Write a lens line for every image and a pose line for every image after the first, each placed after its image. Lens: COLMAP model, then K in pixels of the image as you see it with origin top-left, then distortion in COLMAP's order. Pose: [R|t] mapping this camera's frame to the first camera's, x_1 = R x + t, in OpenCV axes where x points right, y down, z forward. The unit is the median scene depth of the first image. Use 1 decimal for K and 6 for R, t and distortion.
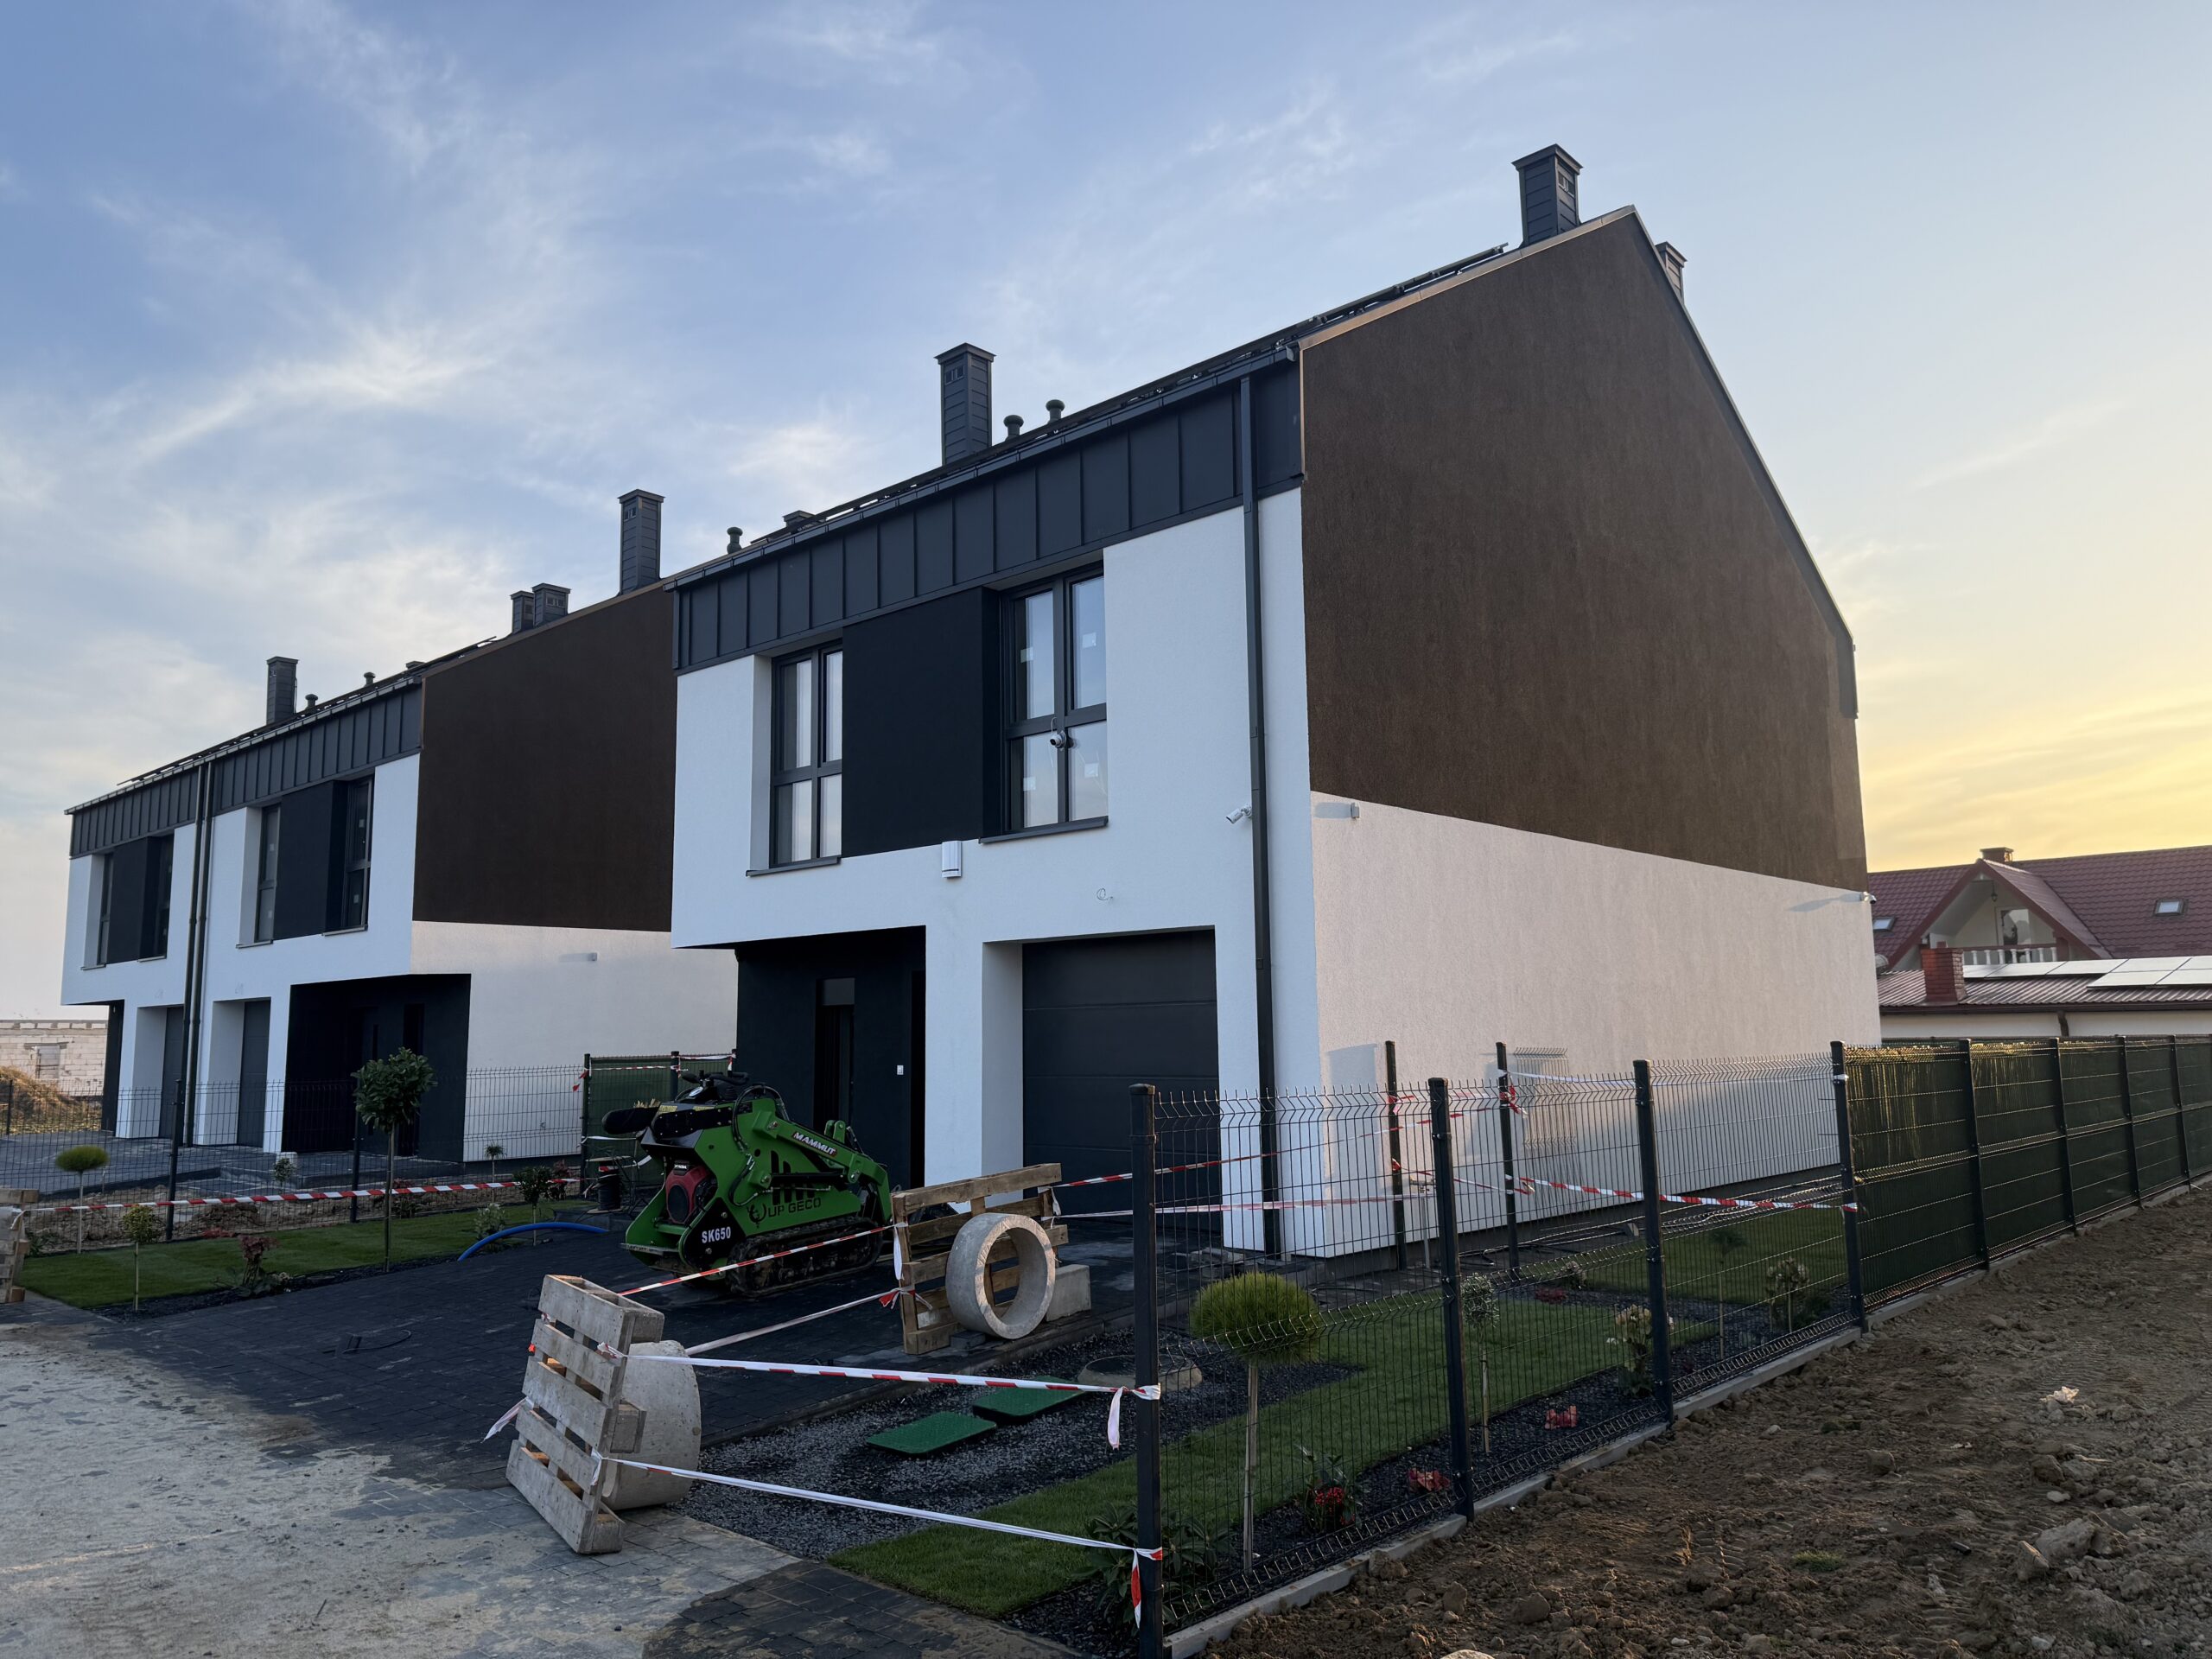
lens RADIAL K [[1554.7, 0, 1164.3], [0, 1554.7, 834.1], [0, 0, 1]] dist [0.000654, -0.000017]
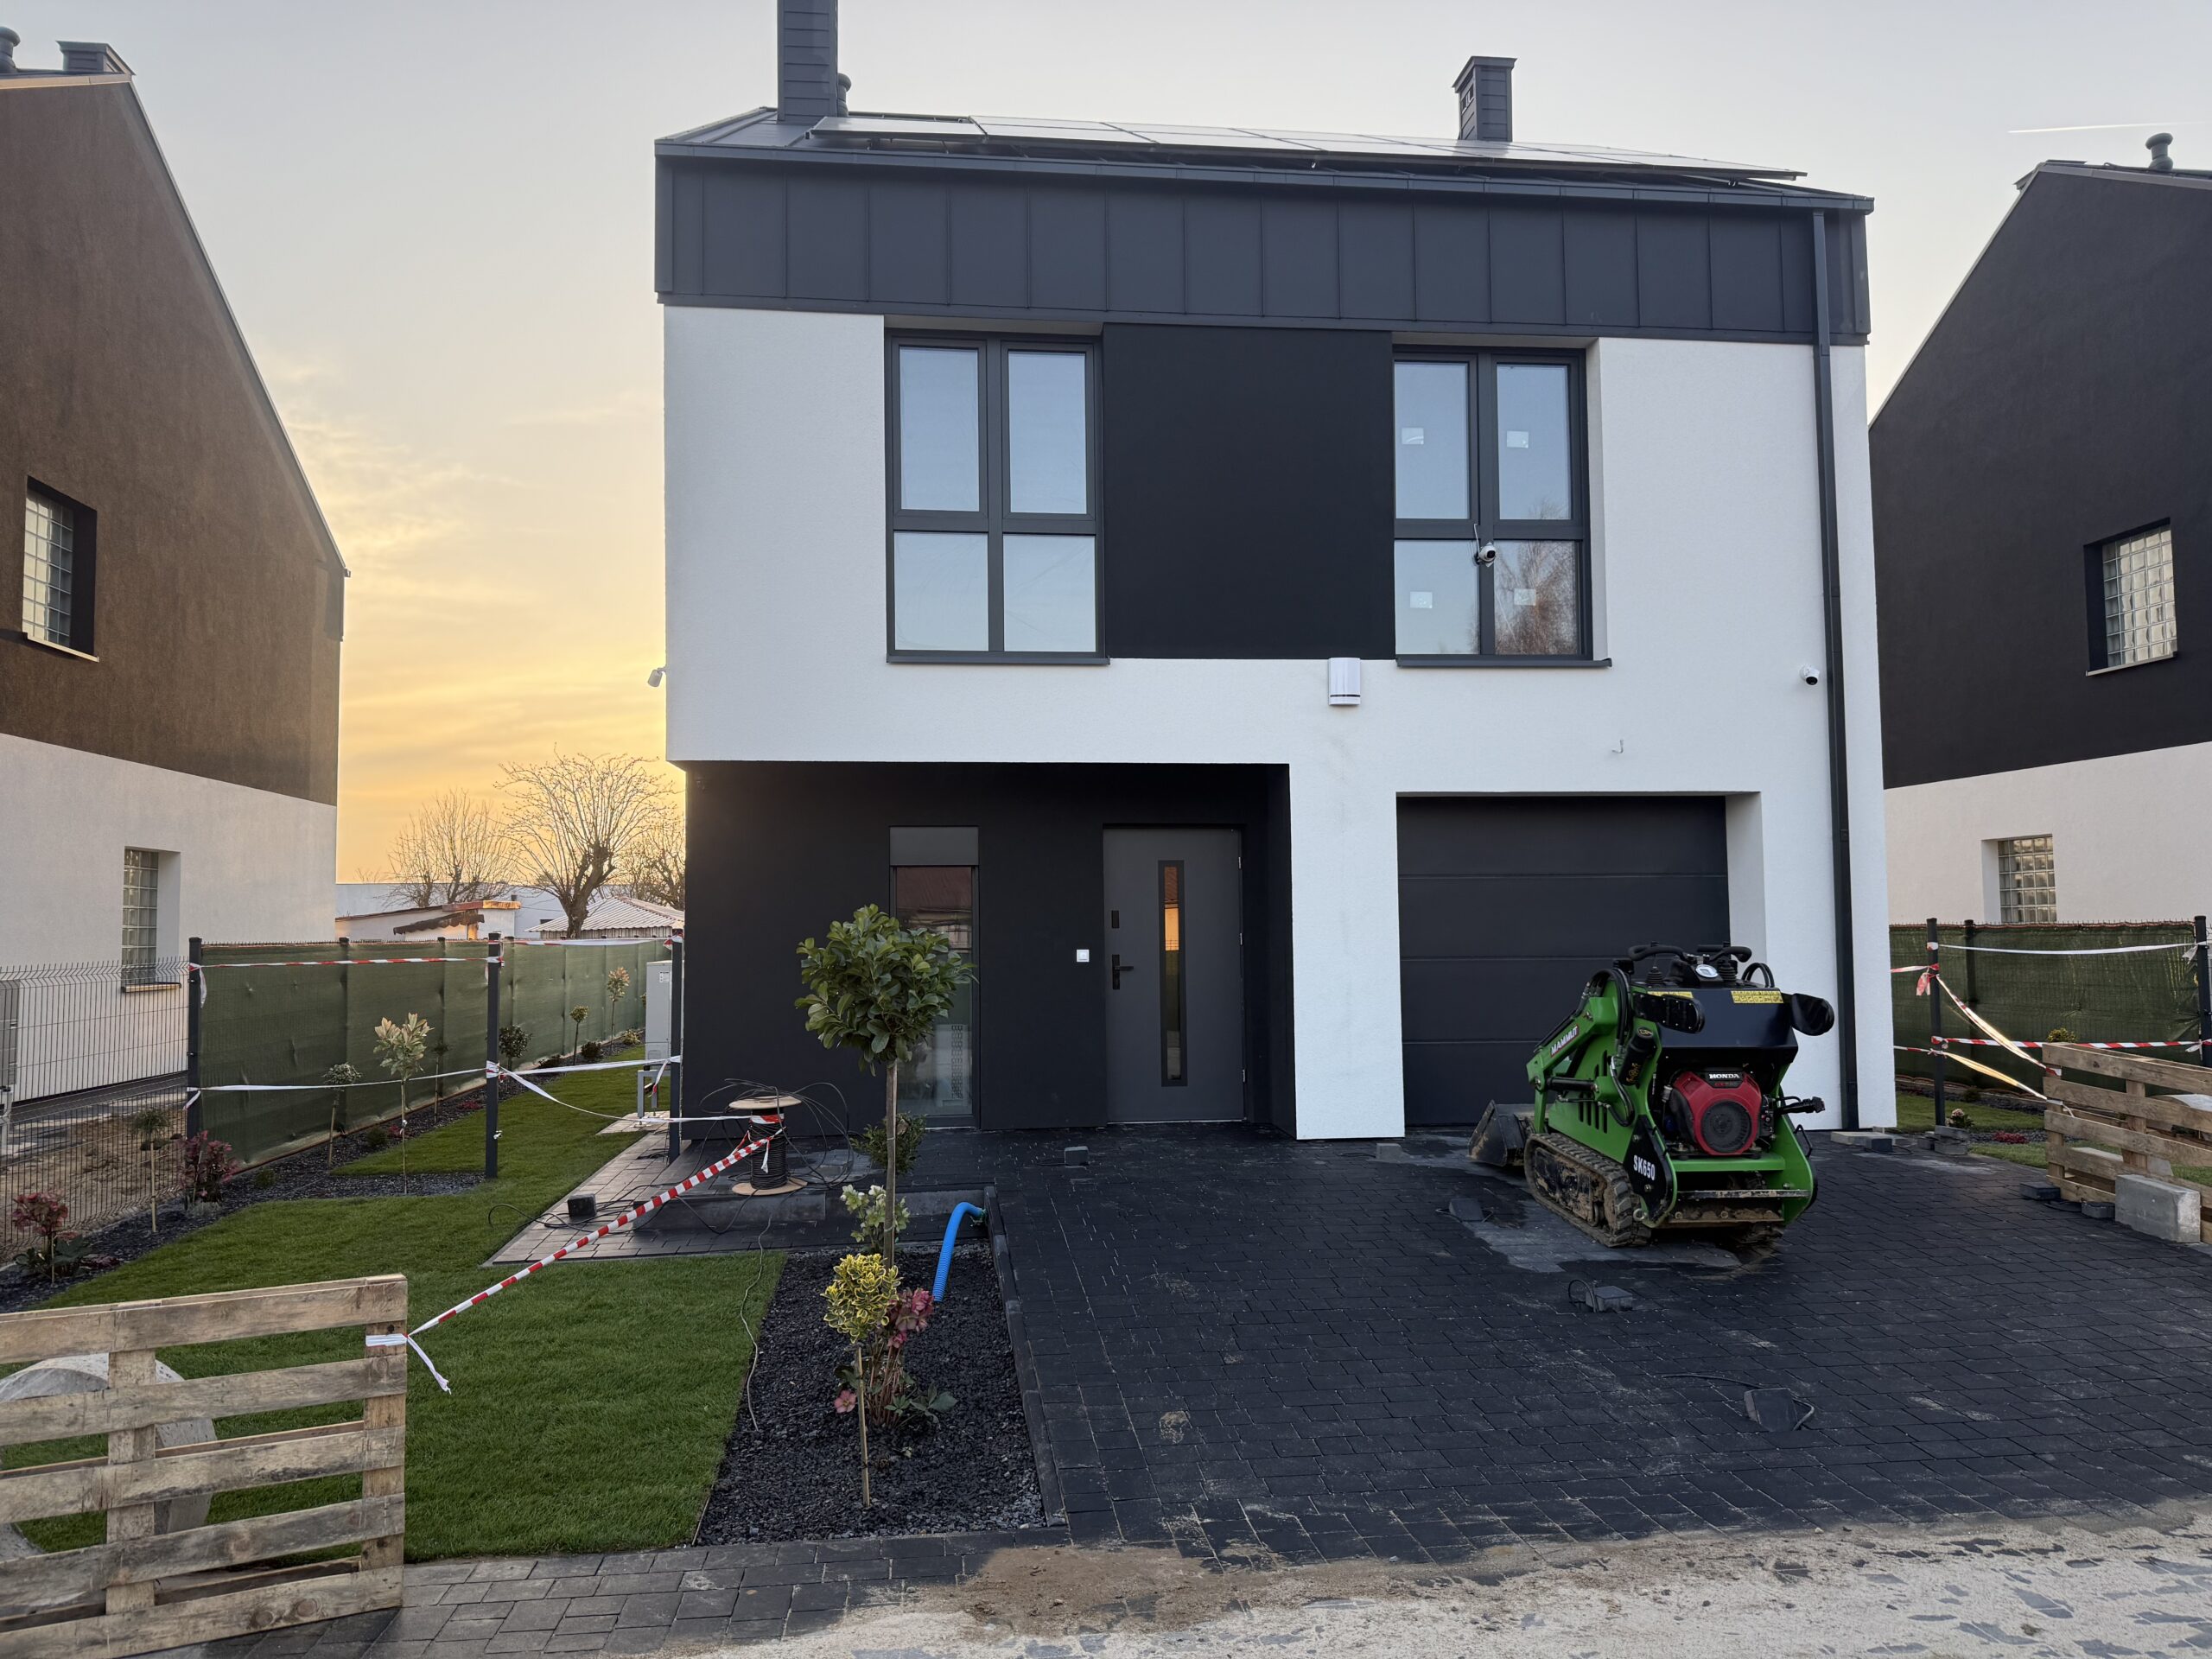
lens RADIAL K [[1499.6, 0, 1103.8], [0, 1499.6, 888.4], [0, 0, 1]] dist [-0.000562, -0.001253]
pose [[0.678138, 0.020507, 0.734649, -0.750764], [-0.095918, 0.993530, 0.060806, 0.083182], [-0.728649, -0.111701, 0.675717, 0.561010]]
